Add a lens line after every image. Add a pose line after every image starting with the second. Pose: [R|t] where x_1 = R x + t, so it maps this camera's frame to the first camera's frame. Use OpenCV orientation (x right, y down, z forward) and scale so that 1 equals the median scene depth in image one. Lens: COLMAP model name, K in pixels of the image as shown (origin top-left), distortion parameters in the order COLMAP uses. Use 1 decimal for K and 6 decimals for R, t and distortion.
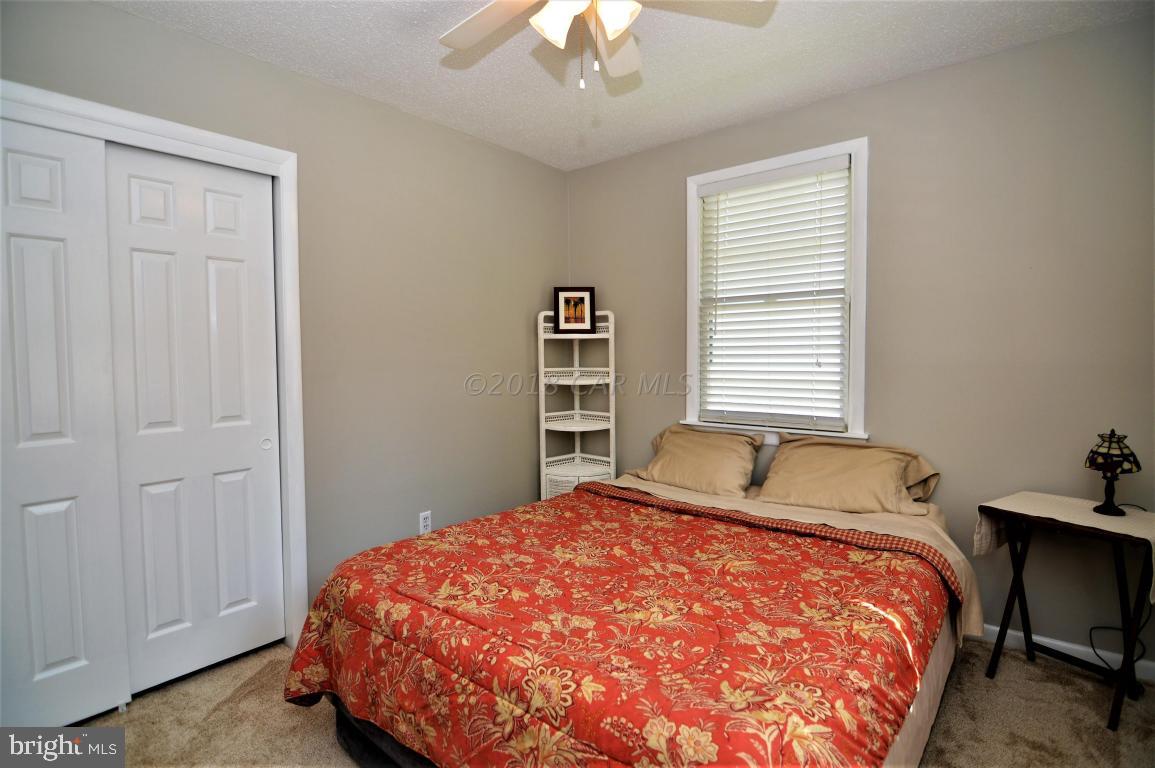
lens RADIAL K [[565.4, 0, 576.2], [0, 565.4, 382.3], [0, 0, 1]] dist [-0.004320, -0.009717]
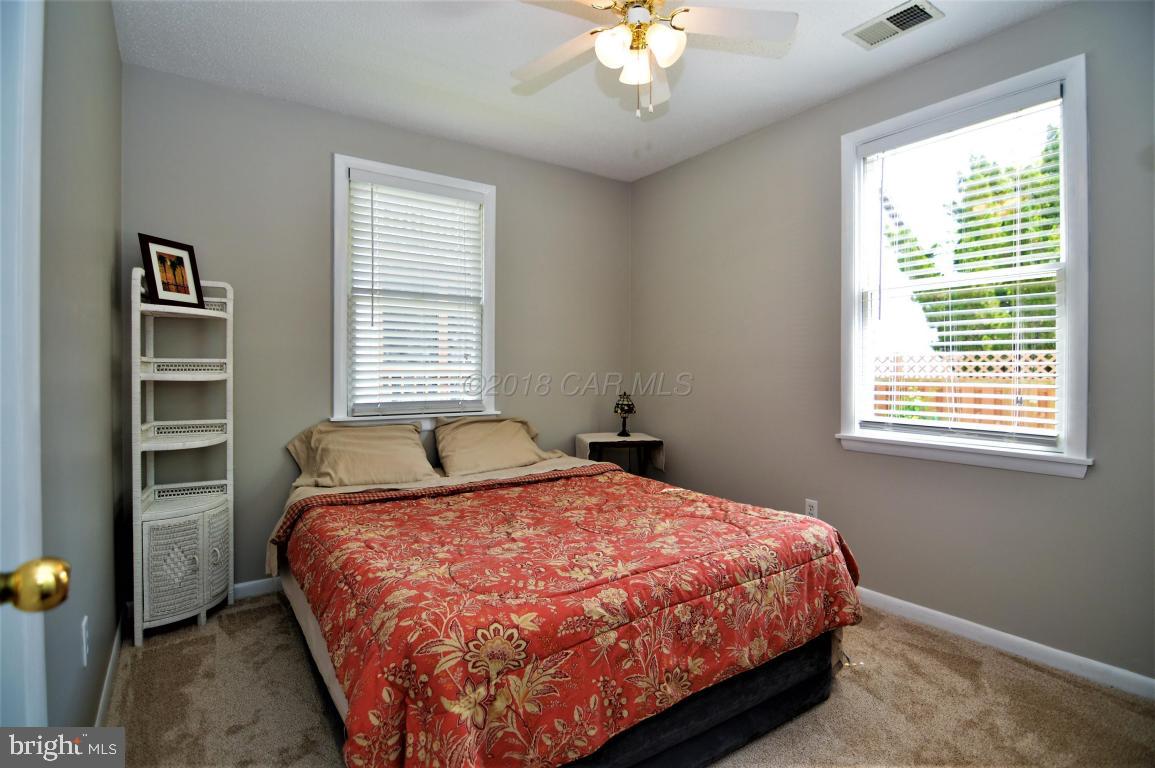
lens RADIAL K [[565.4, 0, 577.0], [0, 565.4, 376.0], [0, 0, 1]] dist [-0.004320, -0.009717]
pose [[0.278254, -0.001776, 0.960506, -0.579741], [0.042834, 0.999026, -0.010561, 0.027891], [-0.959552, 0.044081, 0.278059, 0.378682]]
